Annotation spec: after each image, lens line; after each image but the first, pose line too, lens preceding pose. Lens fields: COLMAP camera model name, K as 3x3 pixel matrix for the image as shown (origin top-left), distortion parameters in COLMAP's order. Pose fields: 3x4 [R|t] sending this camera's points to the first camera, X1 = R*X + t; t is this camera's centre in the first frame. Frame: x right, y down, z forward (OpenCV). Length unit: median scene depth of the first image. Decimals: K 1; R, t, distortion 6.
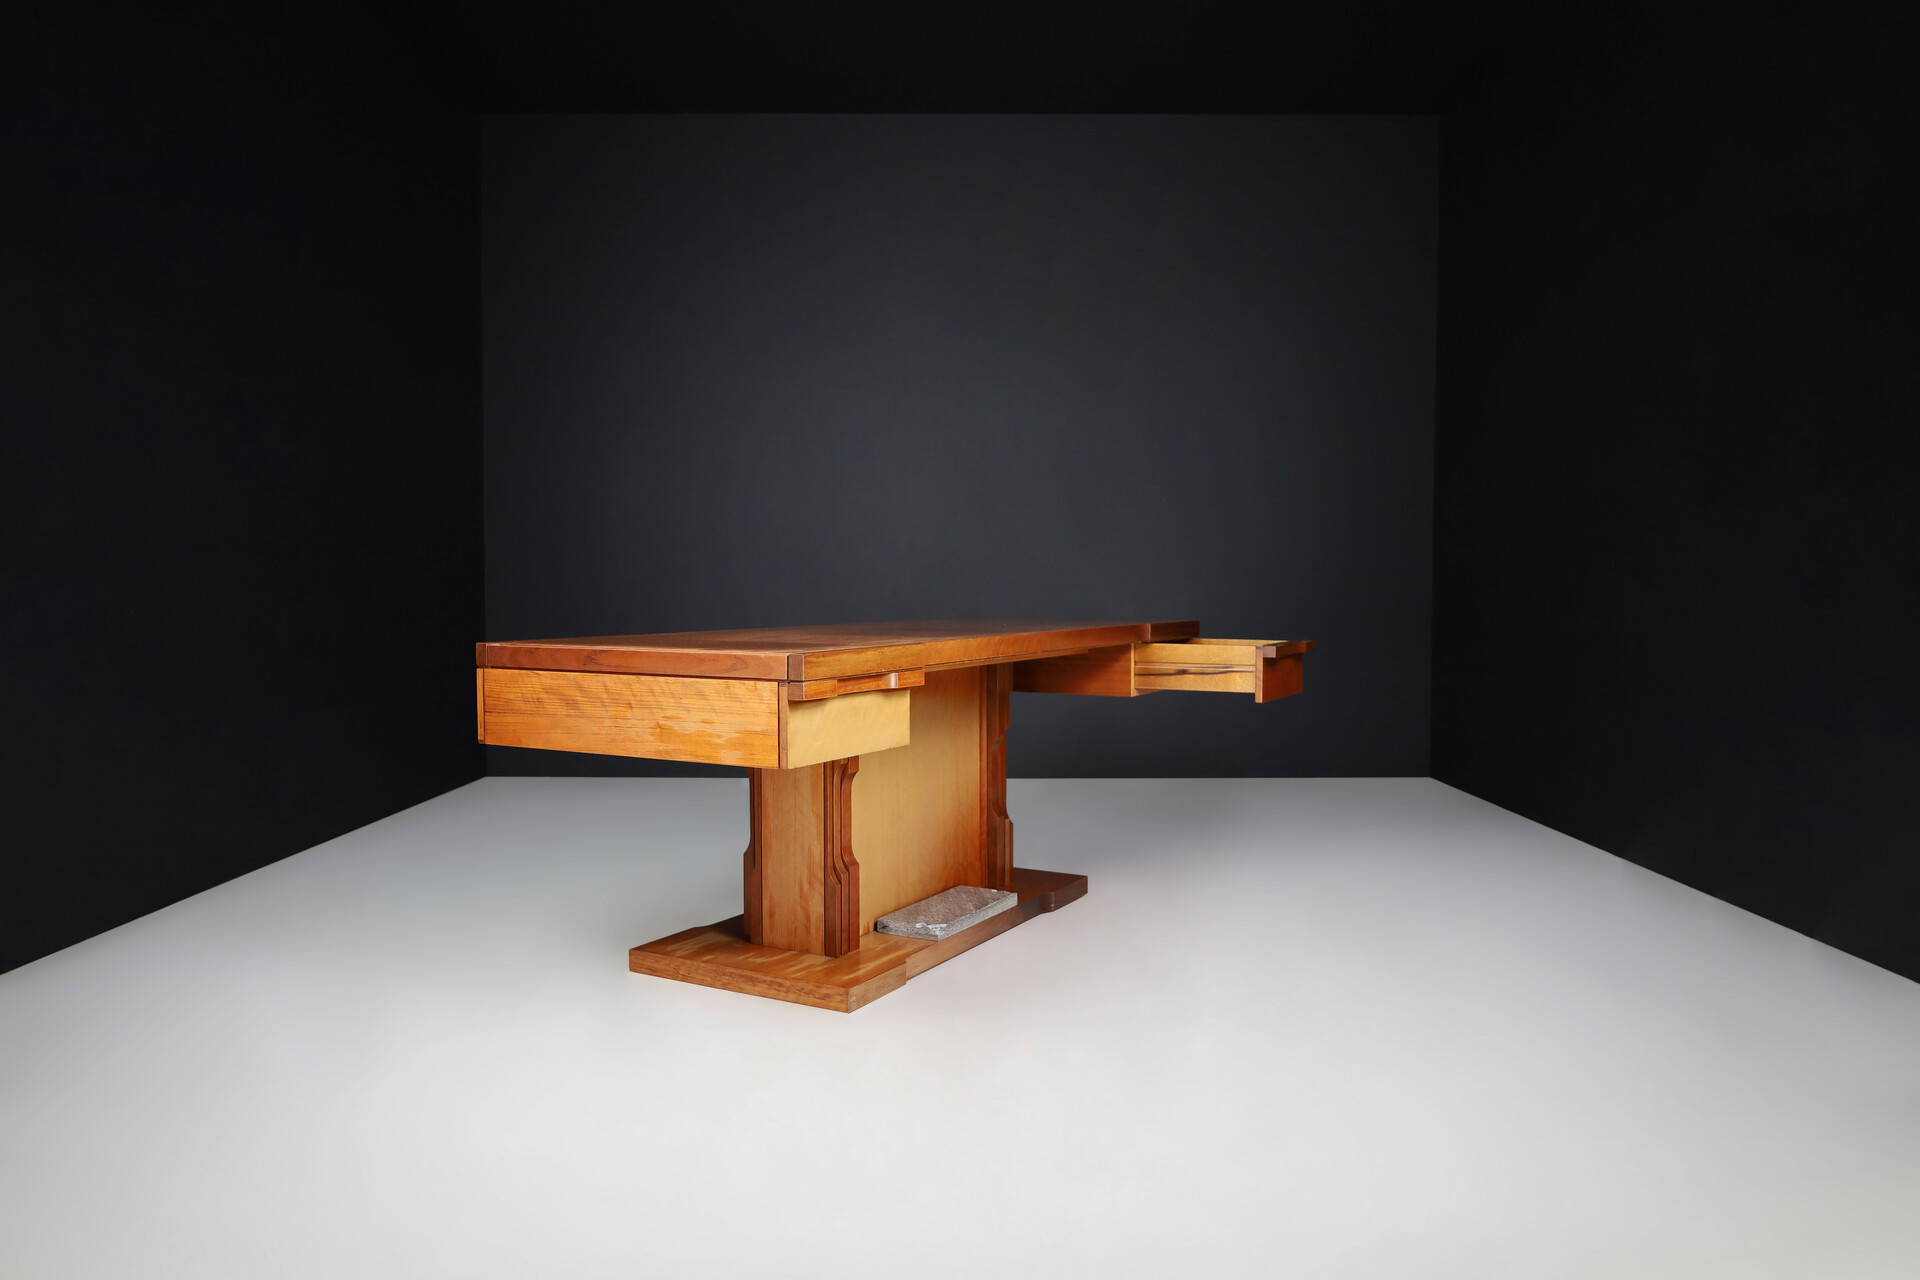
lens RADIAL K [[1365.5, 0, 960.0], [0, 1365.5, 640.0], [0, 0, 1]] dist [-0.032240, 0.000285]
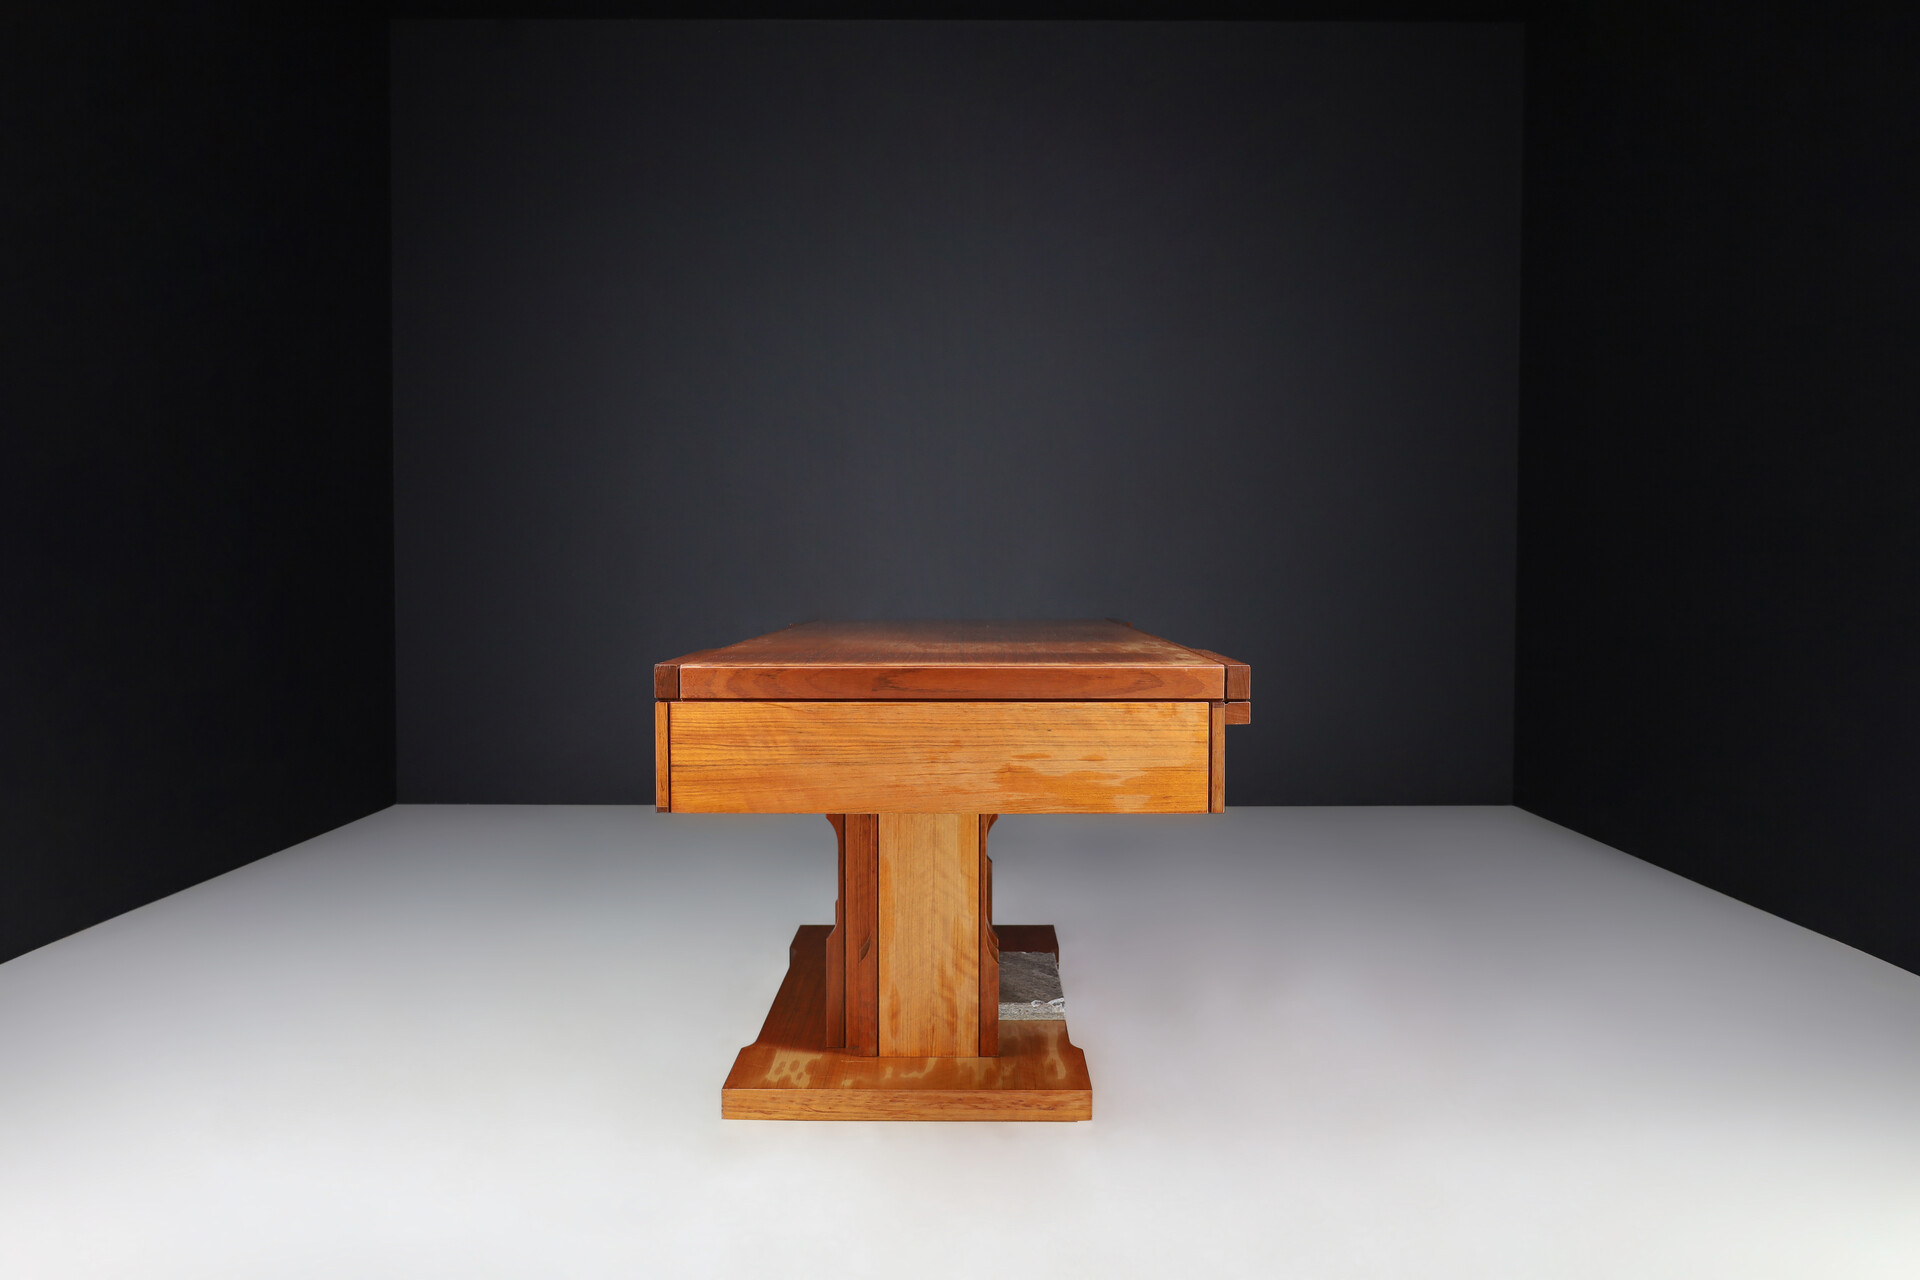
lens RADIAL K [[1606.2, 0, 960.0], [0, 1606.2, 640.0], [0, 0, 1]] dist [-0.042305, 0.001050]
pose [[0.874438, -0.020443, 0.484706, -0.623906], [0.022195, 0.999751, 0.002124, -0.008730], [-0.484629, 0.008901, 0.874674, 0.235793]]
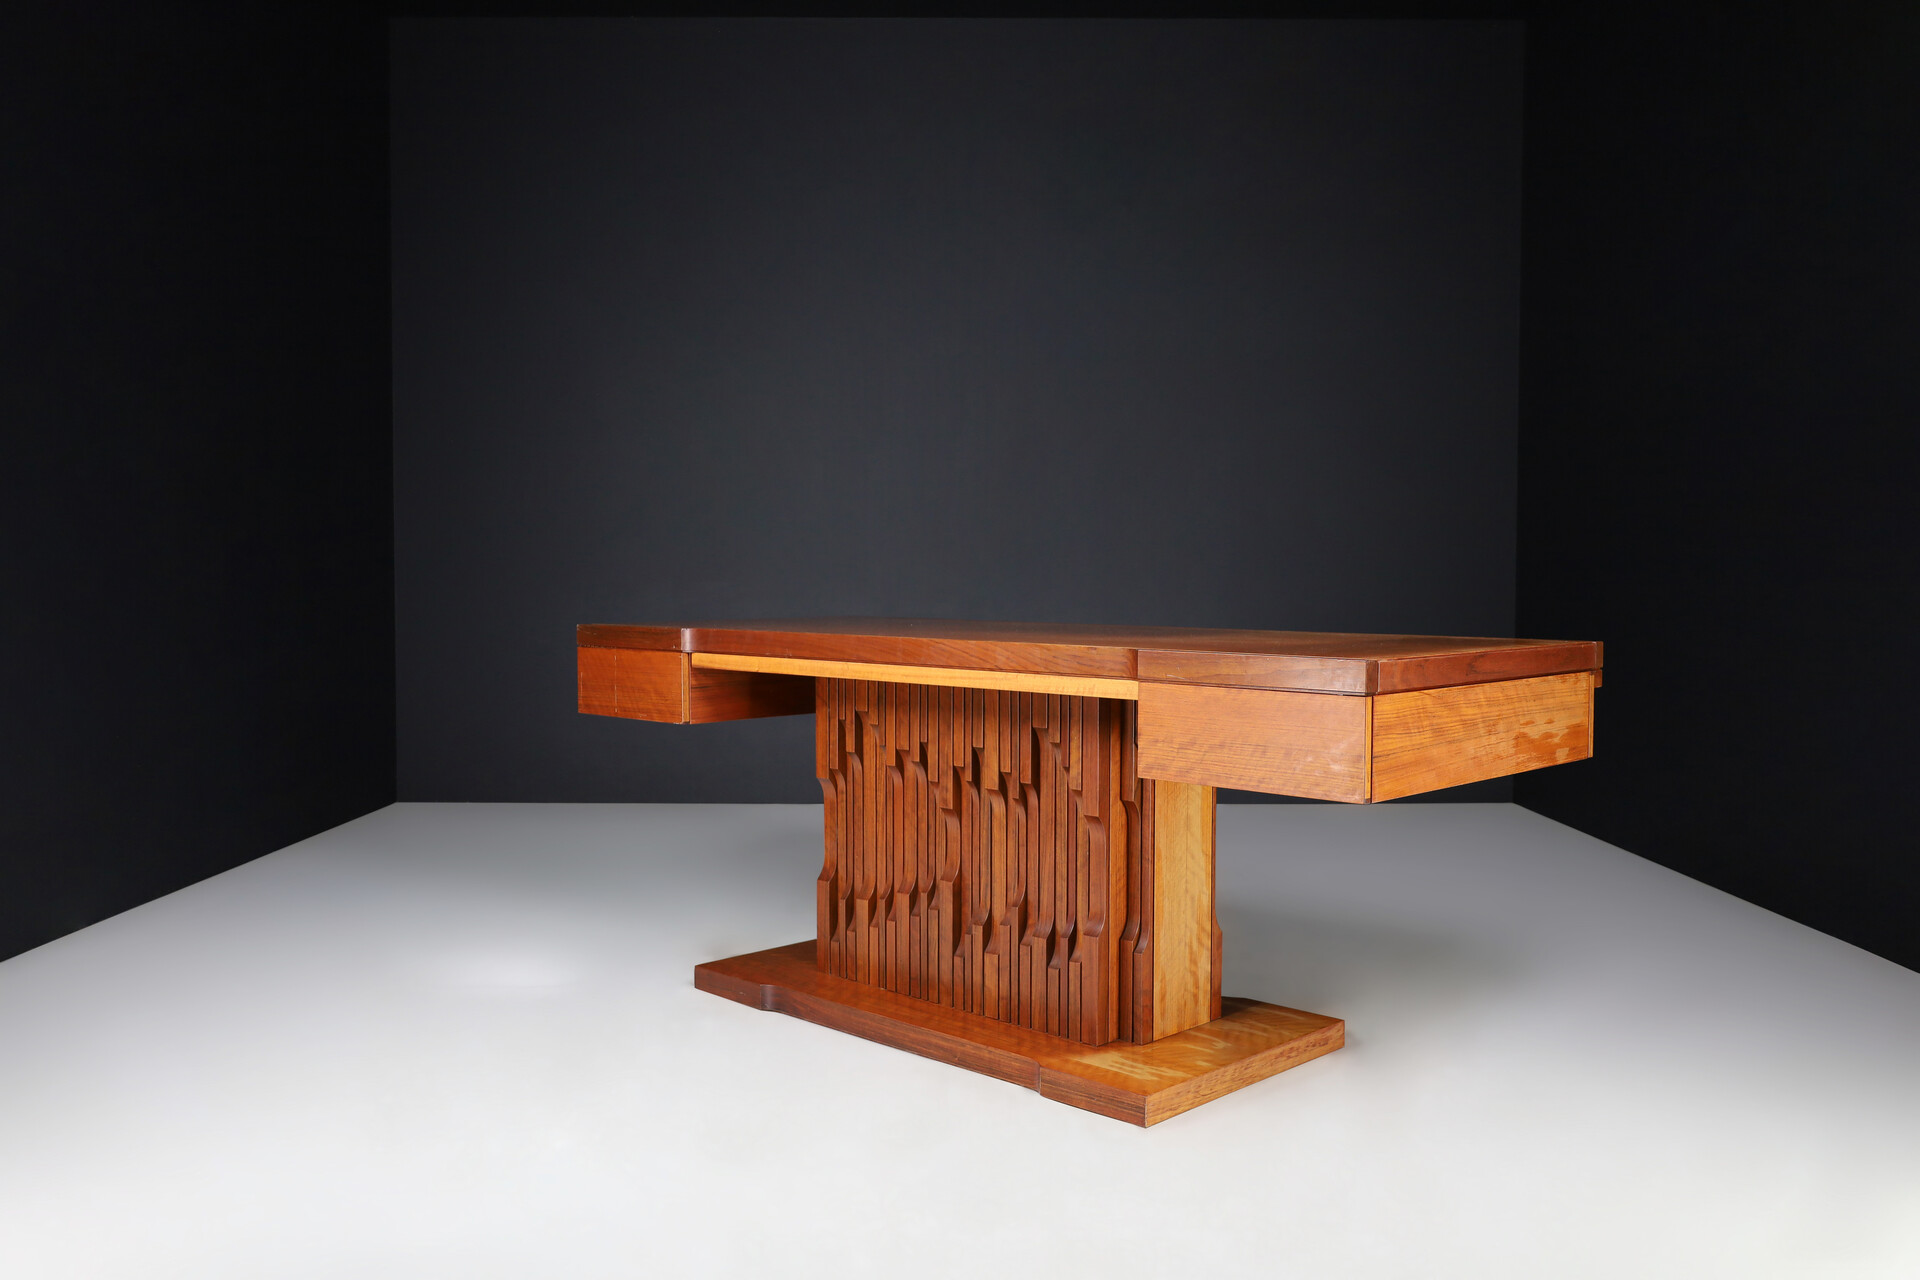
lens RADIAL K [[1606.2, 0, 960.0], [0, 1606.2, 640.0], [0, 0, 1]] dist [-0.042305, 0.001050]
pose [[0.262770, -0.042884, 0.963905, -1.226315], [0.046376, 0.998419, 0.031777, -0.044884], [-0.963743, 0.036352, 0.264343, 1.007024]]
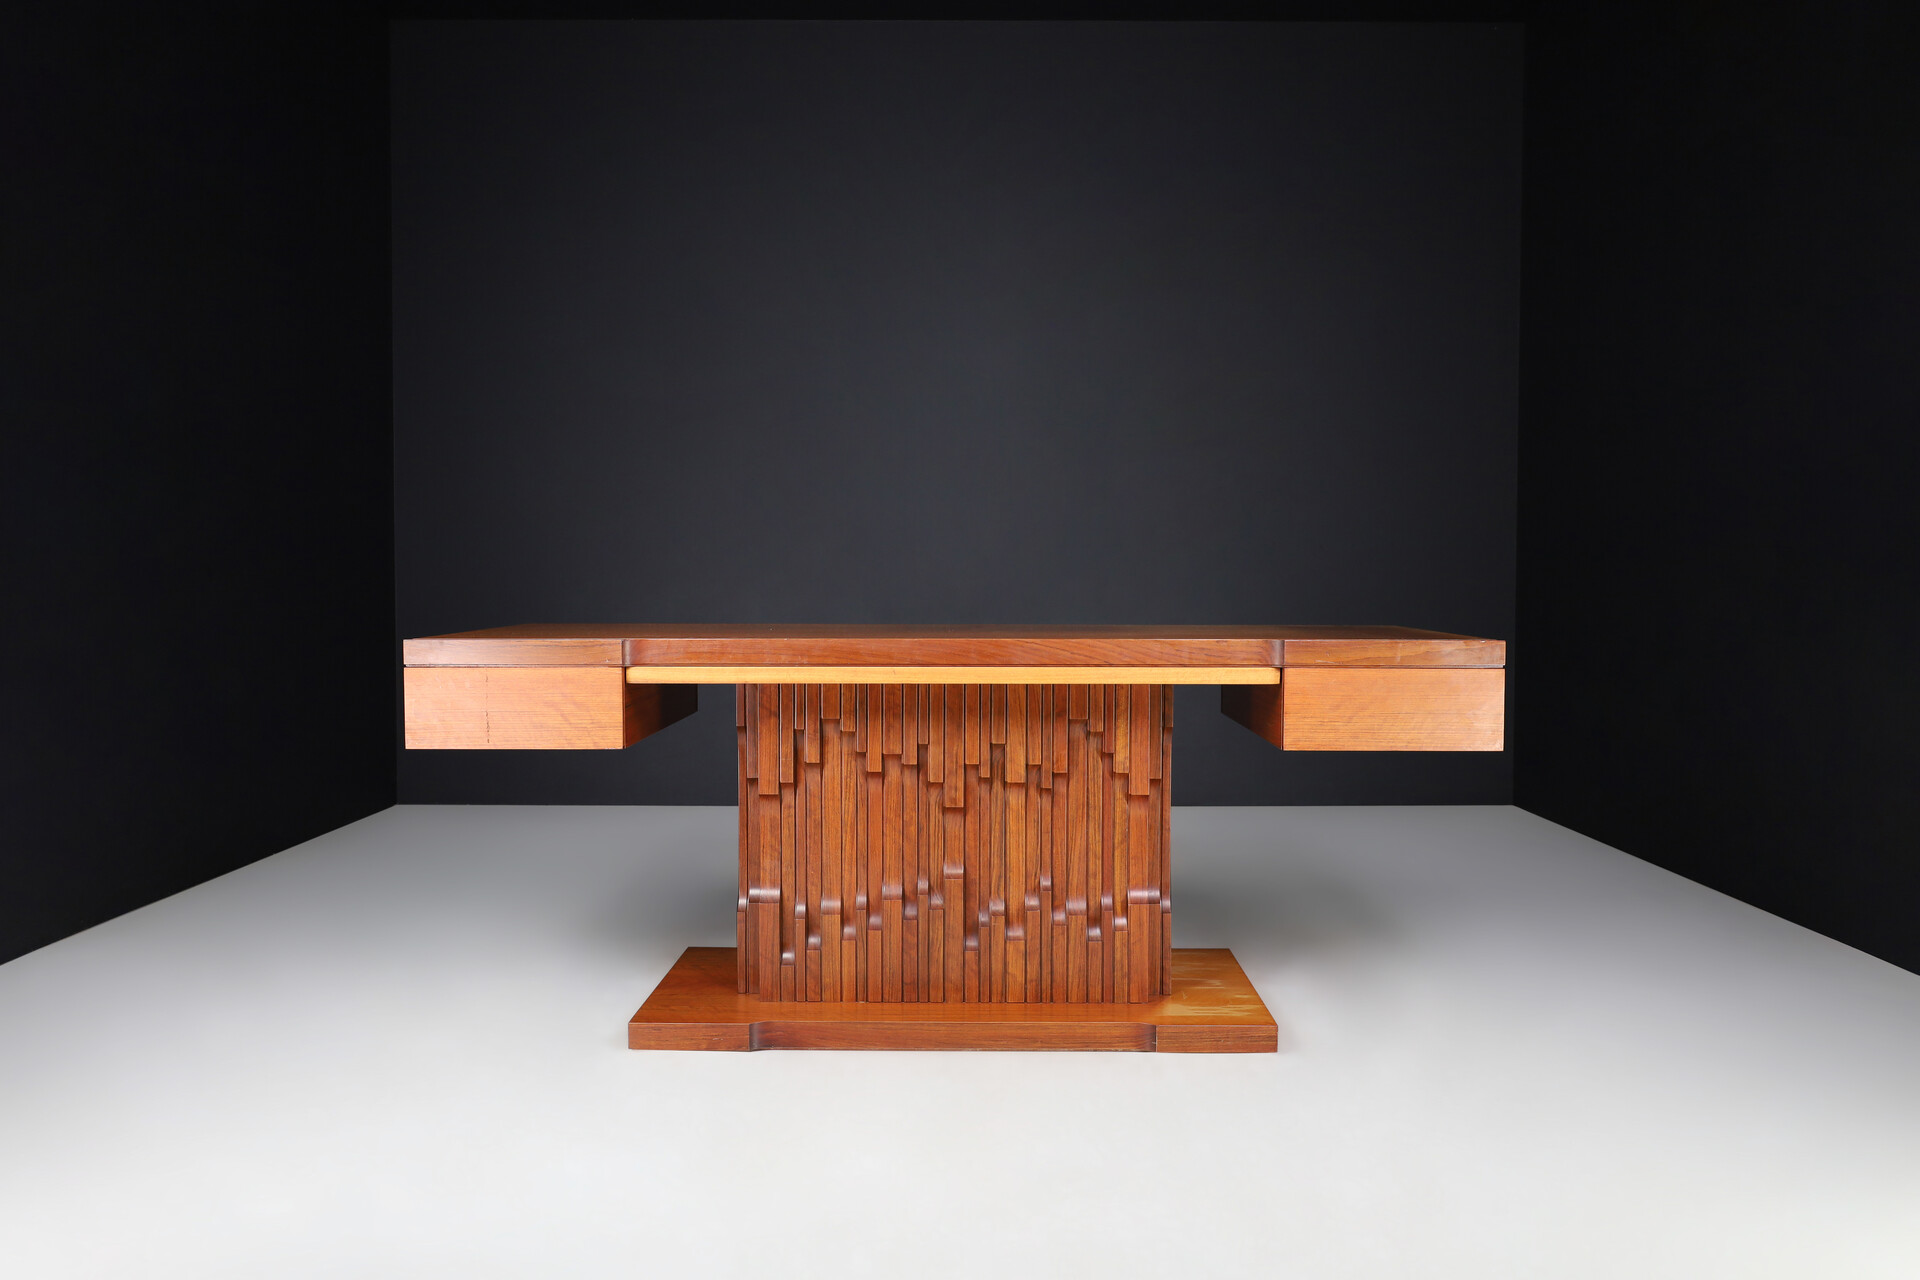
lens RADIAL K [[1606.2, 0, 960.0], [0, 1606.2, 640.0], [0, 0, 1]] dist [-0.042305, 0.001050]
pose [[-0.480450, -0.038980, 0.876155, -1.140874], [0.041447, 0.996886, 0.067079, -0.086966], [-0.876042, 0.068543, -0.477338, 1.870035]]
